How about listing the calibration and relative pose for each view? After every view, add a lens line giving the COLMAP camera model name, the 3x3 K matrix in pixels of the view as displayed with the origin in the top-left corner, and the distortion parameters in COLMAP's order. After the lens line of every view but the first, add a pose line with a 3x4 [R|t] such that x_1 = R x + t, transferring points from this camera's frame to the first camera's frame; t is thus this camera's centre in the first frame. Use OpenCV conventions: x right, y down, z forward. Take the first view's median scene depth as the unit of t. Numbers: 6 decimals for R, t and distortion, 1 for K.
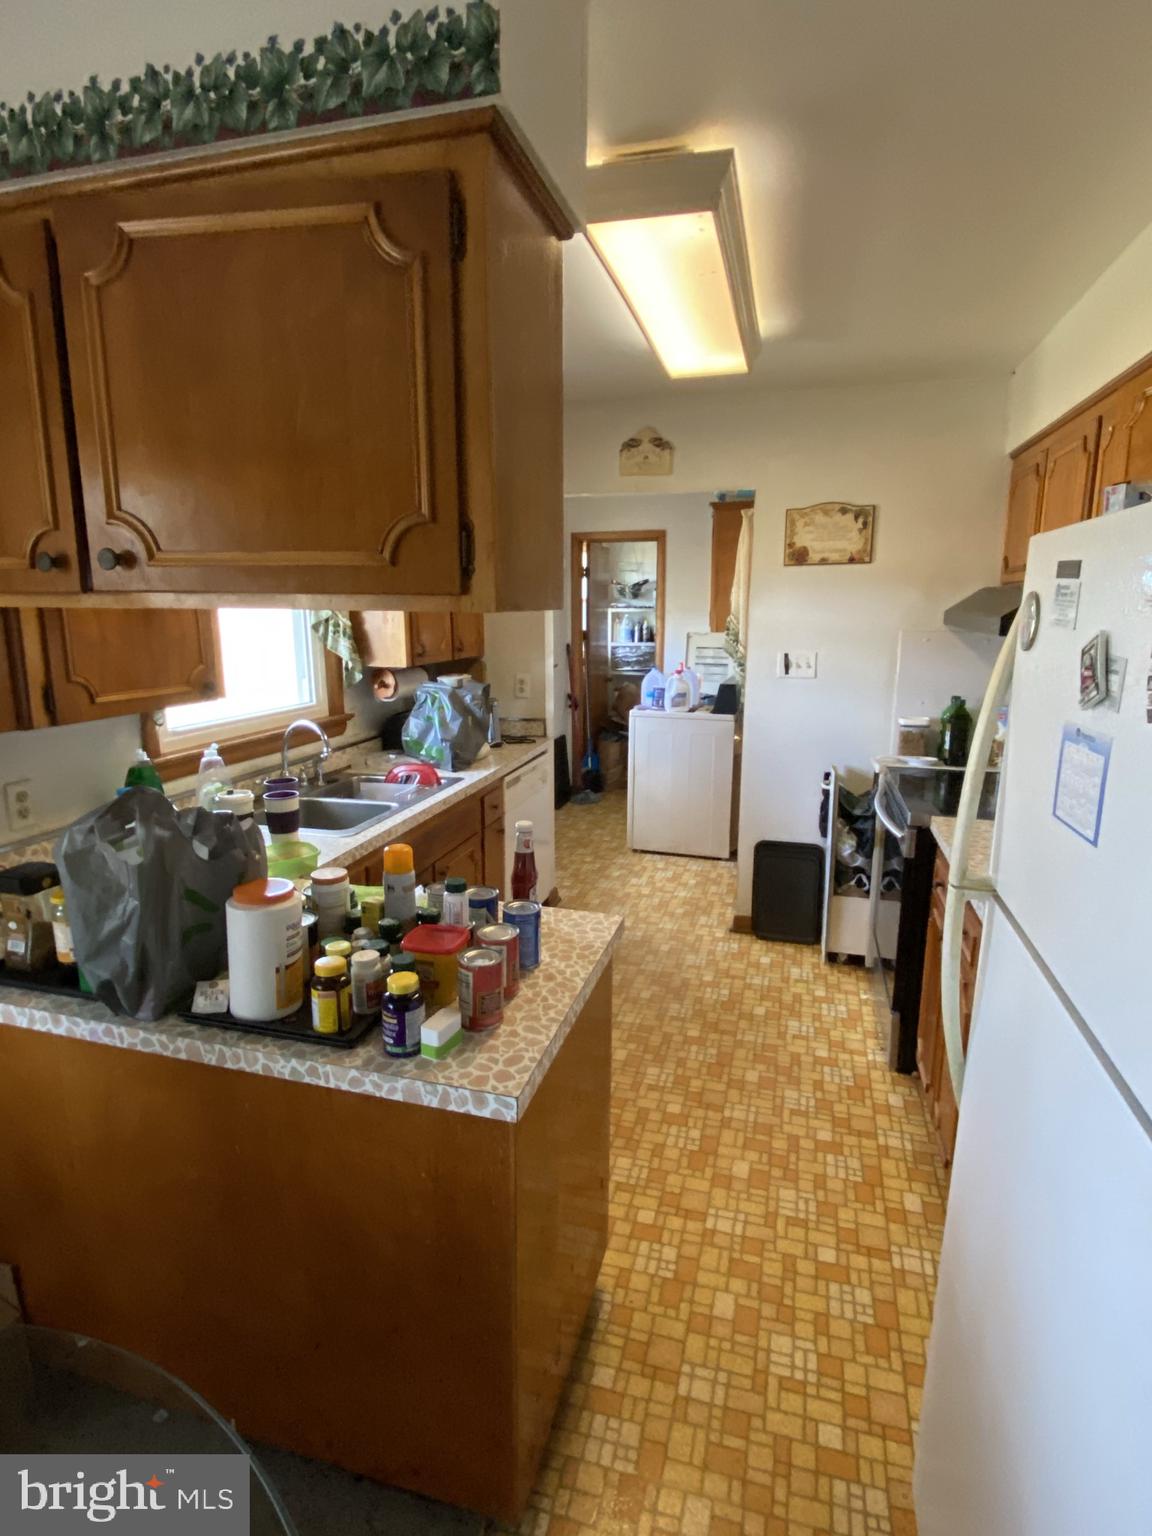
lens RADIAL K [[784.0, 0, 588.1], [0, 784.0, 765.6], [0, 0, 1]] dist [0.012680, -0.018908]
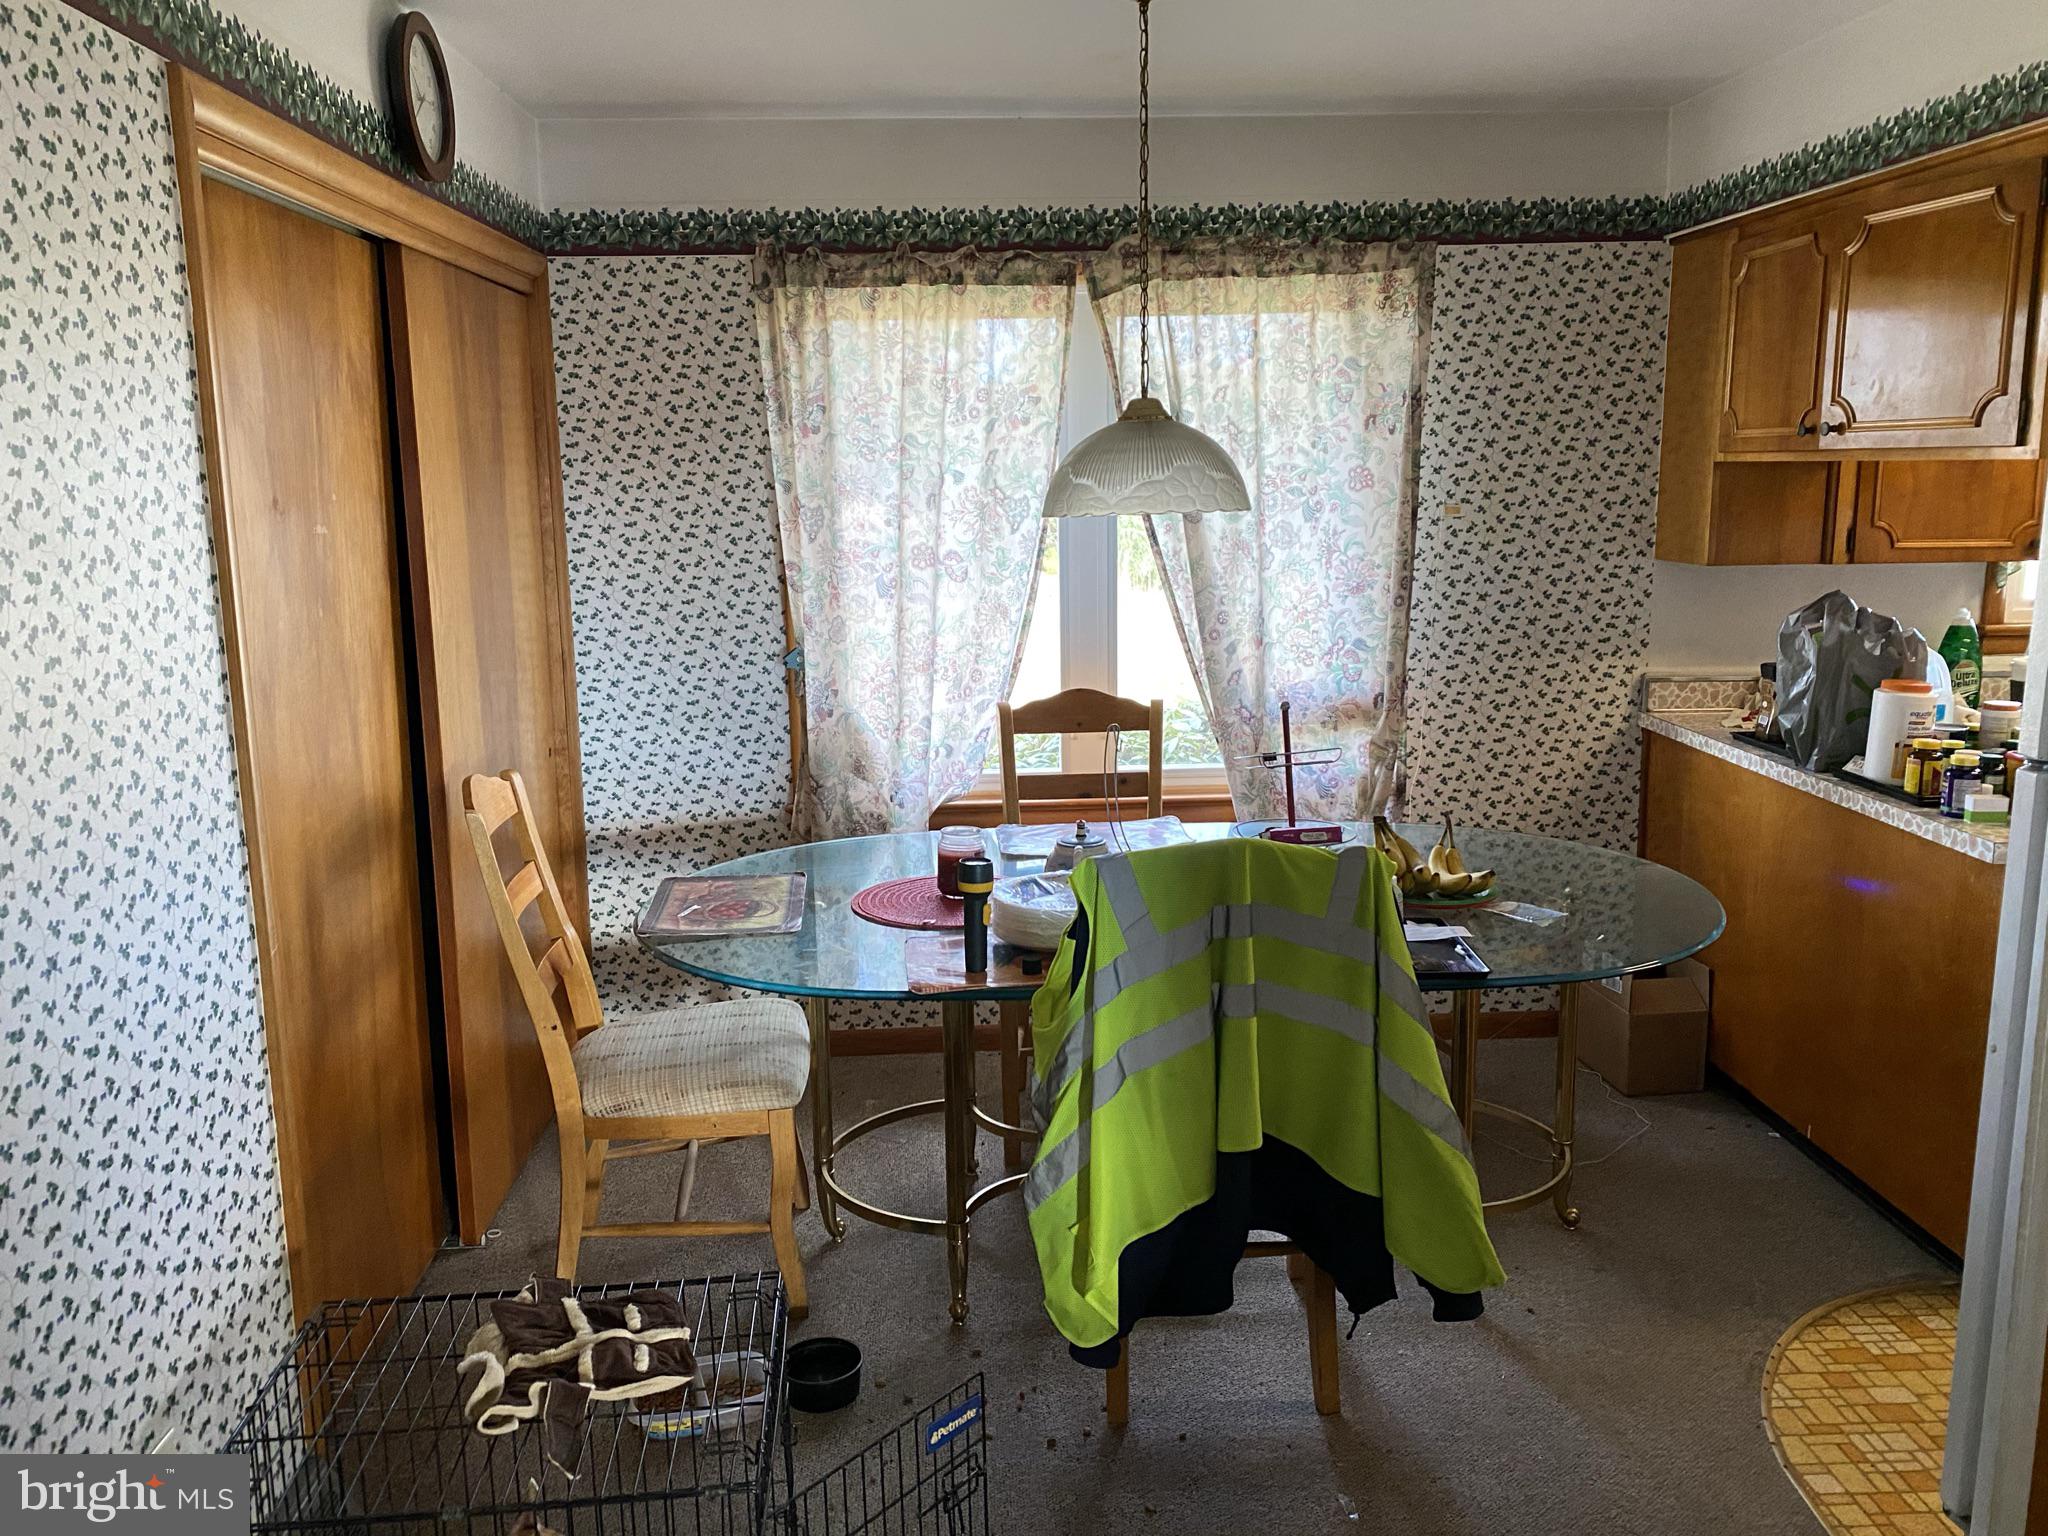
lens RADIAL K [[1547.3, 0, 1024.0], [0, 1547.3, 768.0], [0, 0, 1]] dist [-0.036498, 0.048617]
pose [[0.298735, 0.170691, -0.938947, 0.926878], [-0.167485, 0.977982, 0.124500, 0.137022], [0.939524, 0.120067, 0.320746, -0.678823]]
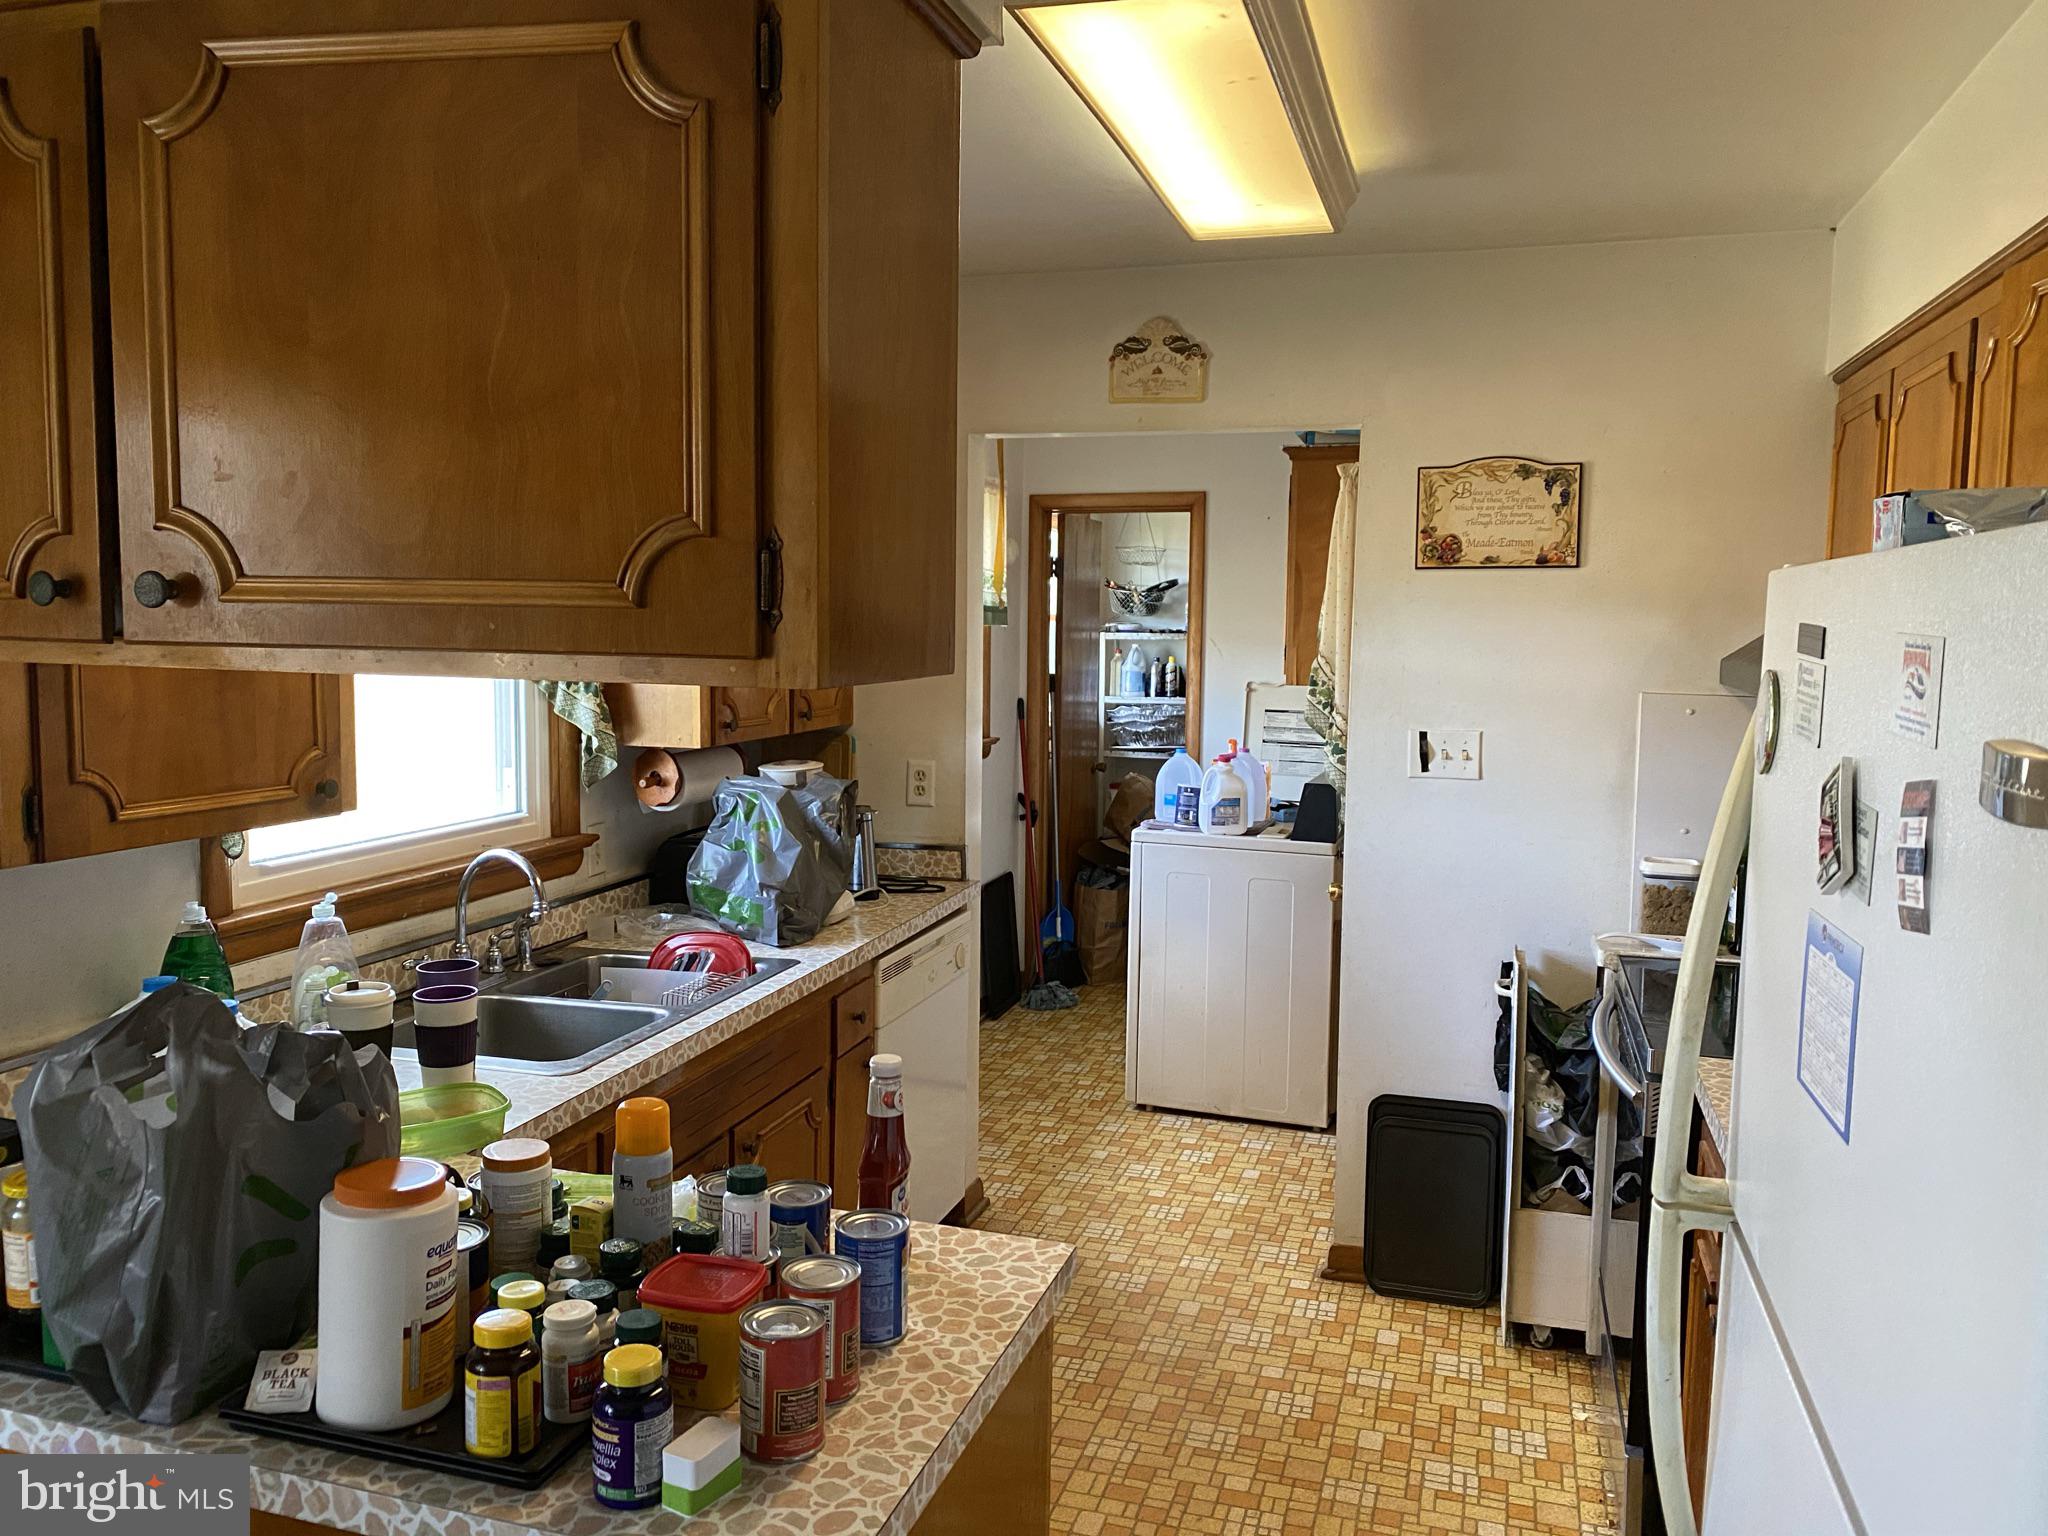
lens RADIAL K [[1547.3, 0, 1024.0], [0, 1547.3, 768.0], [0, 0, 1]] dist [-0.036498, 0.048617]
pose [[0.999357, 0.015952, -0.032104, 0.032803], [-0.019175, 0.994524, -0.102731, -0.014537], [0.030290, 0.103281, 0.994191, -0.043473]]
